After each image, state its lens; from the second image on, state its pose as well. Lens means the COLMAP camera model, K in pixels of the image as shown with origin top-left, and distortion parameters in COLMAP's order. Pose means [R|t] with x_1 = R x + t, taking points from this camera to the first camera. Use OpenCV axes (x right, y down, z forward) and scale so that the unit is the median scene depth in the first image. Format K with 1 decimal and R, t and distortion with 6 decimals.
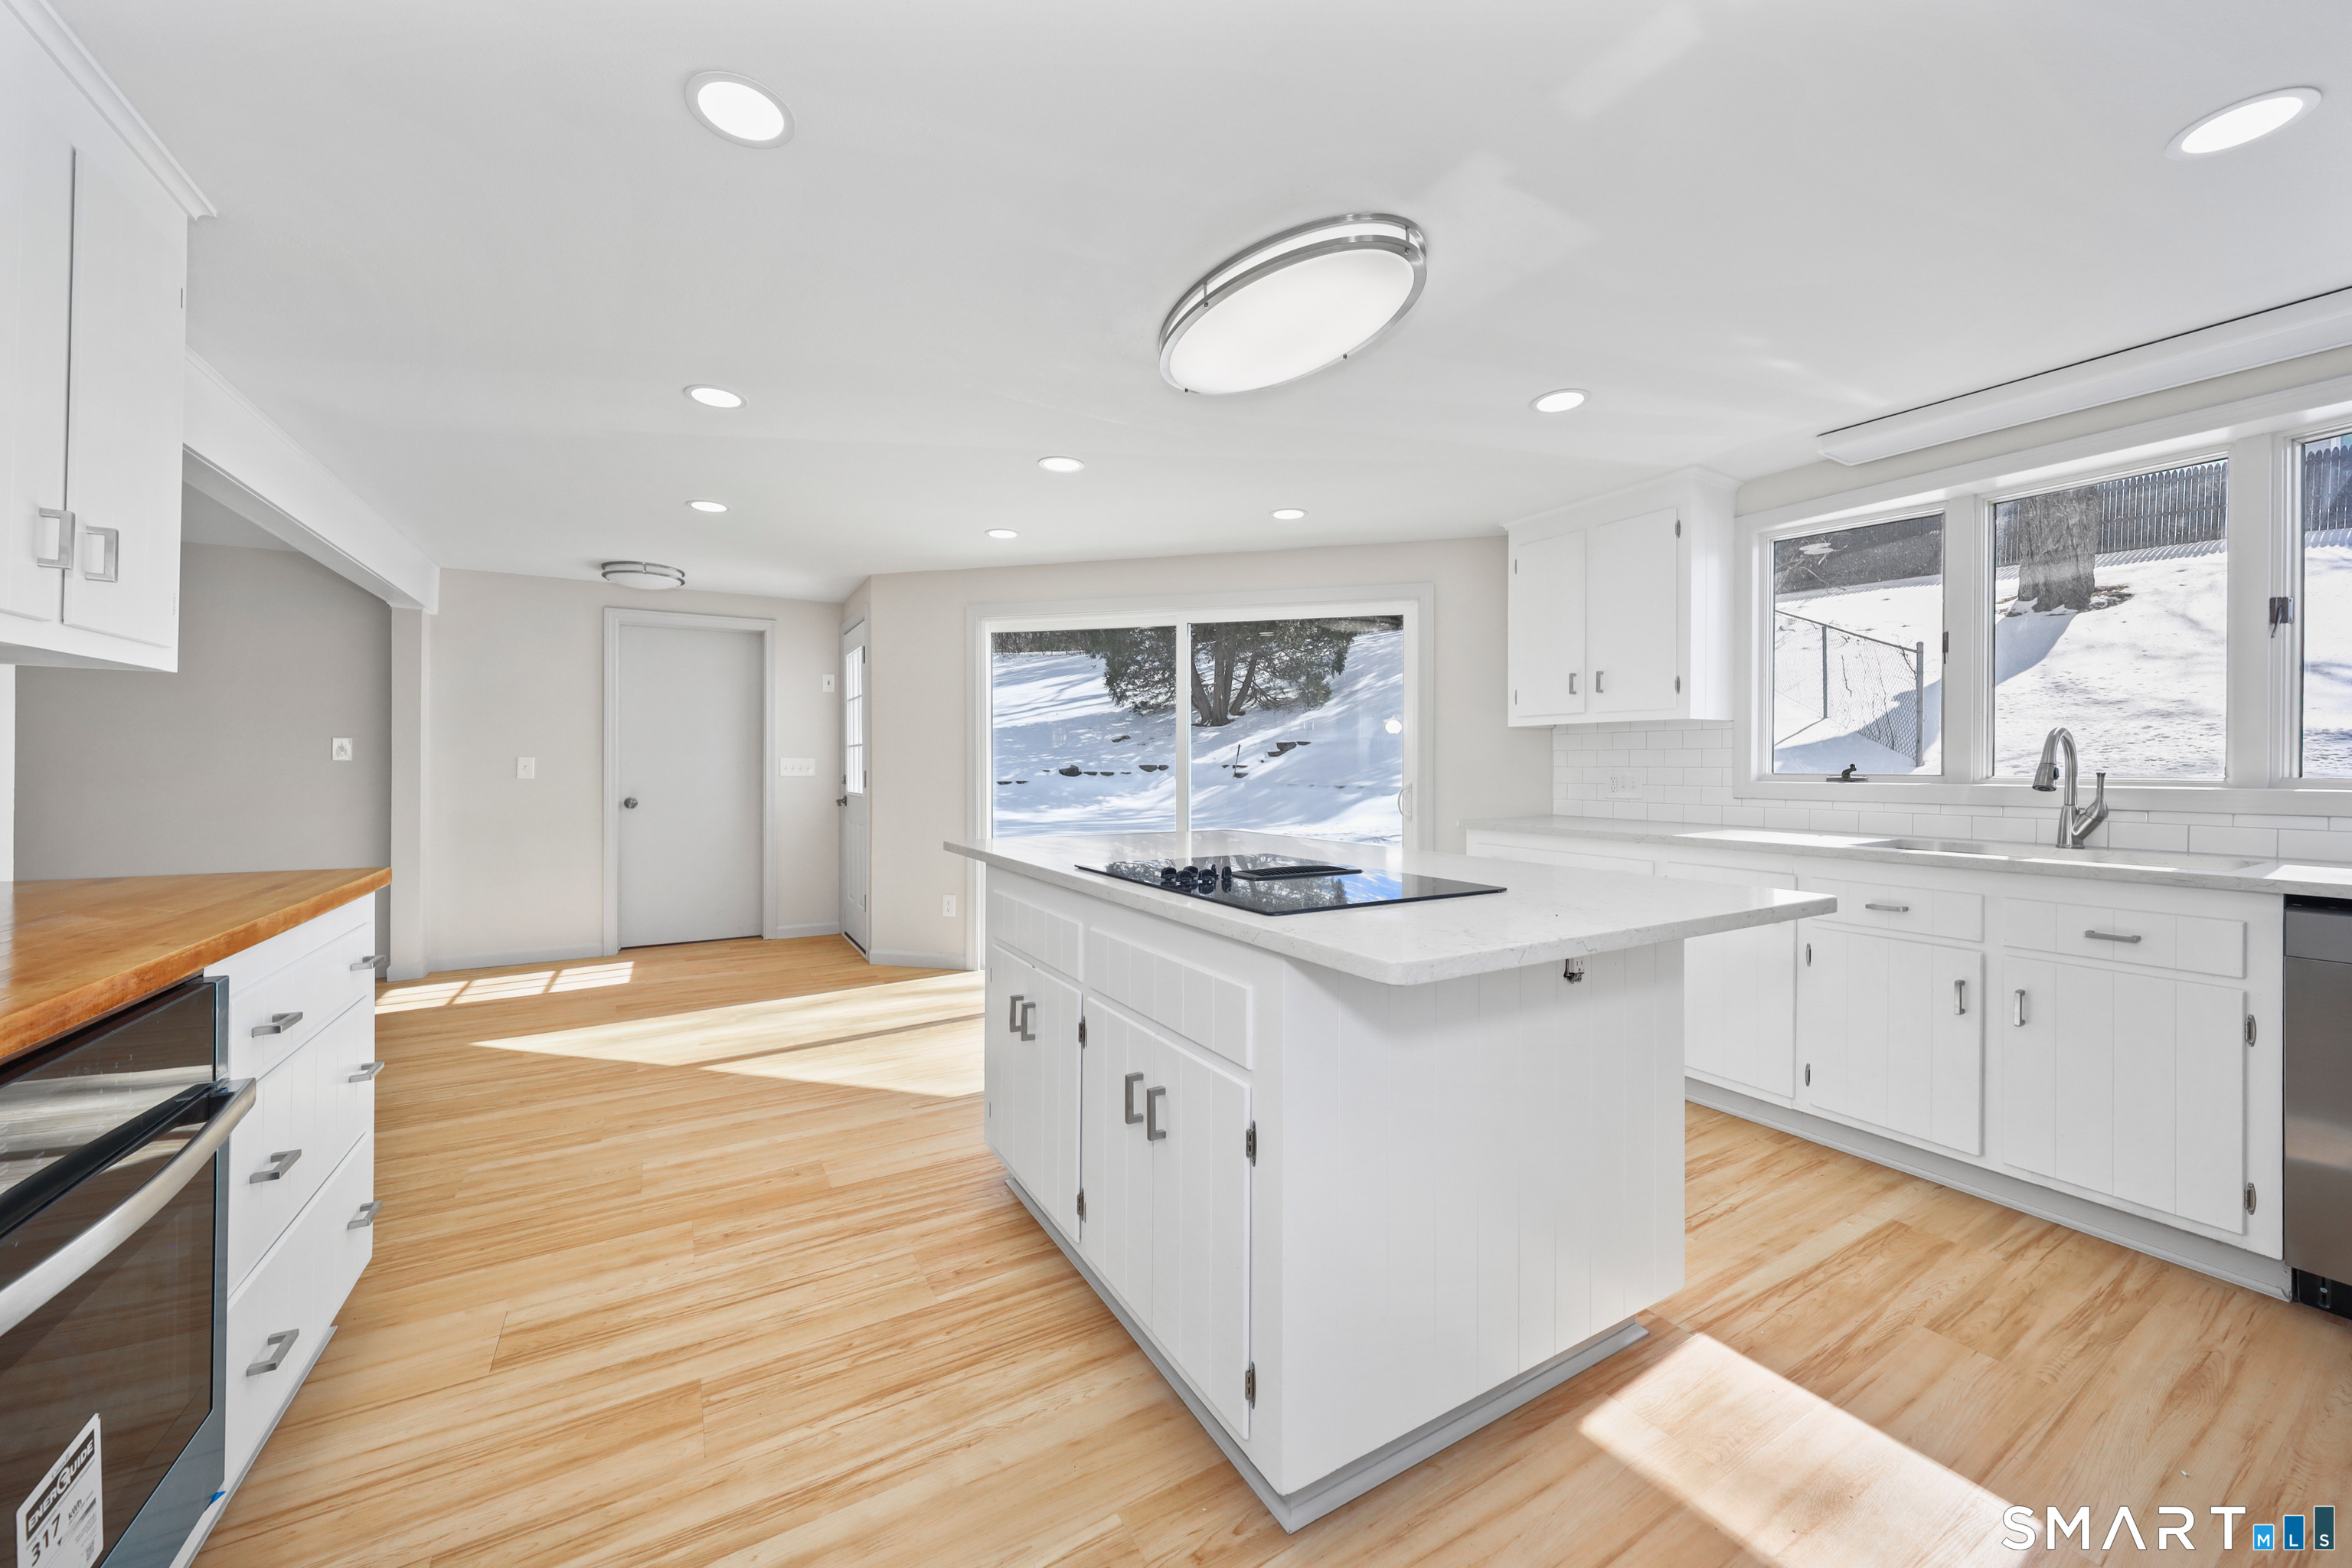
lens RADIAL K [[862.0, 0, 1168.6], [0, 862.0, 768.2], [0, 0, 1]] dist [-0.000103, 0.000002]
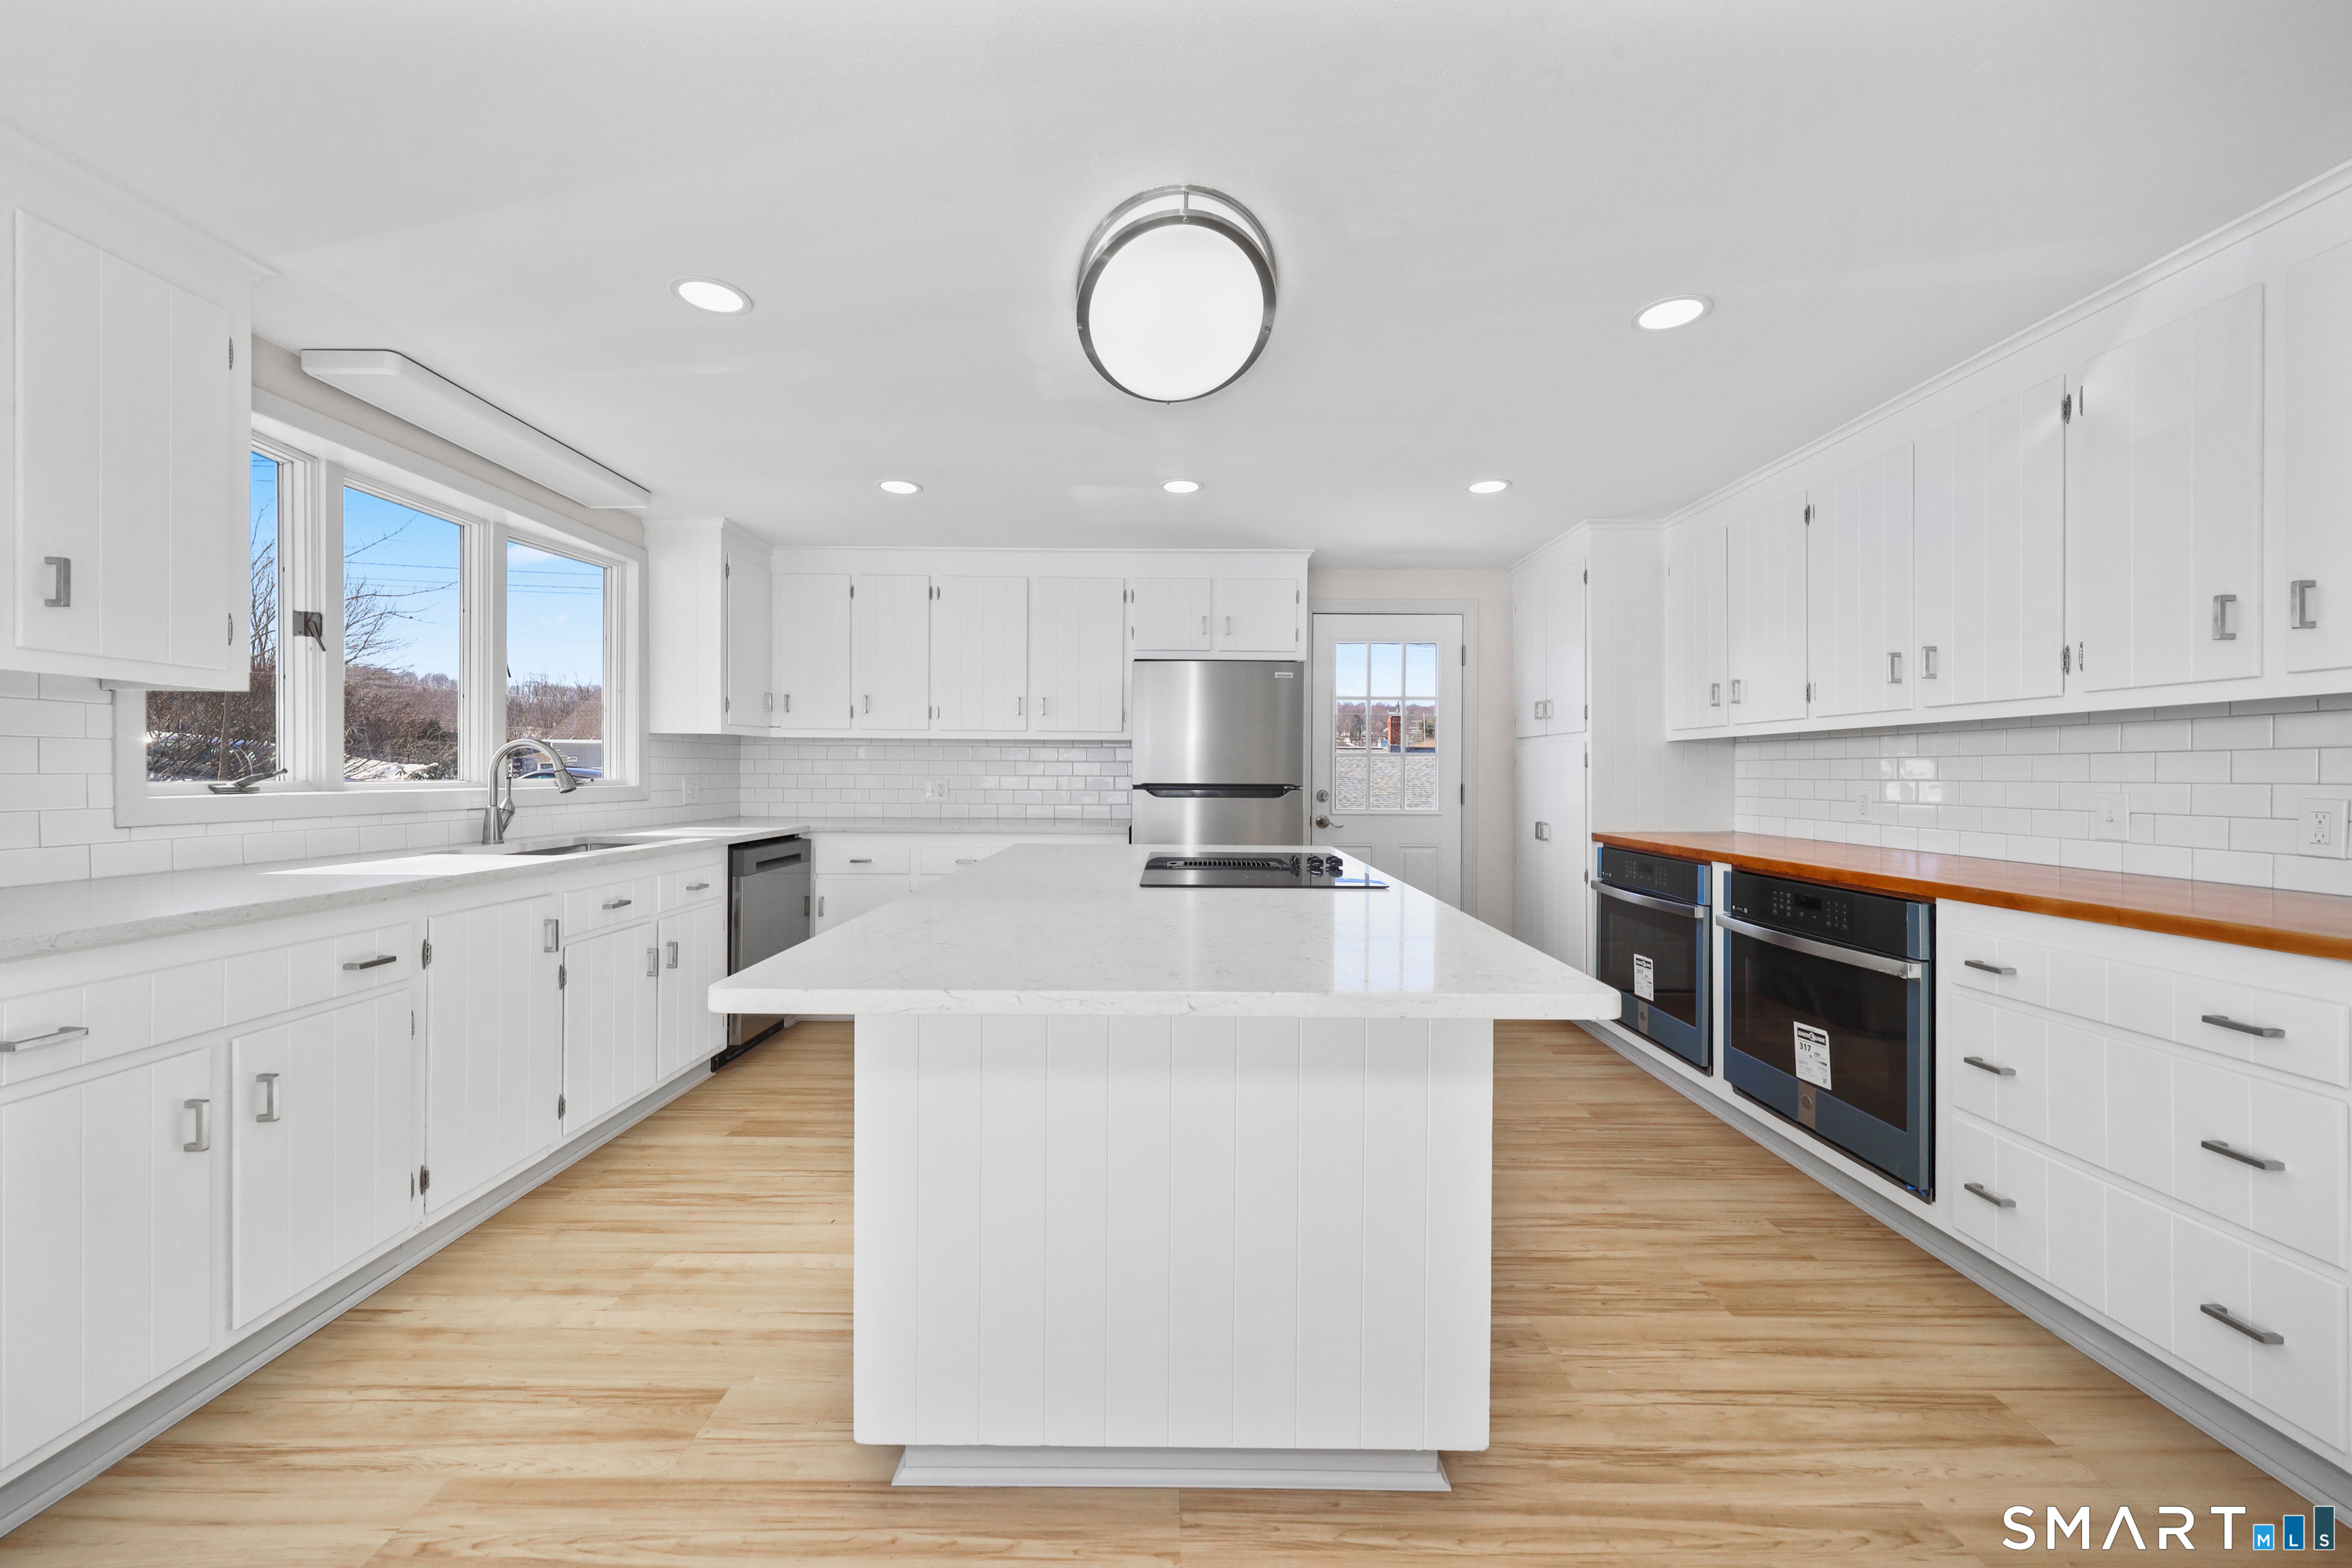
lens RADIAL K [[876.1, 0, 1168.5], [0, 876.1, 777.8], [0, 0, 1]] dist [0.001205, 0.000076]
pose [[-0.863545, -0.011258, 0.504147, -0.330710], [-0.008303, 0.999933, 0.008106, -0.012035], [-0.504204, 0.002814, -0.863580, 1.672278]]
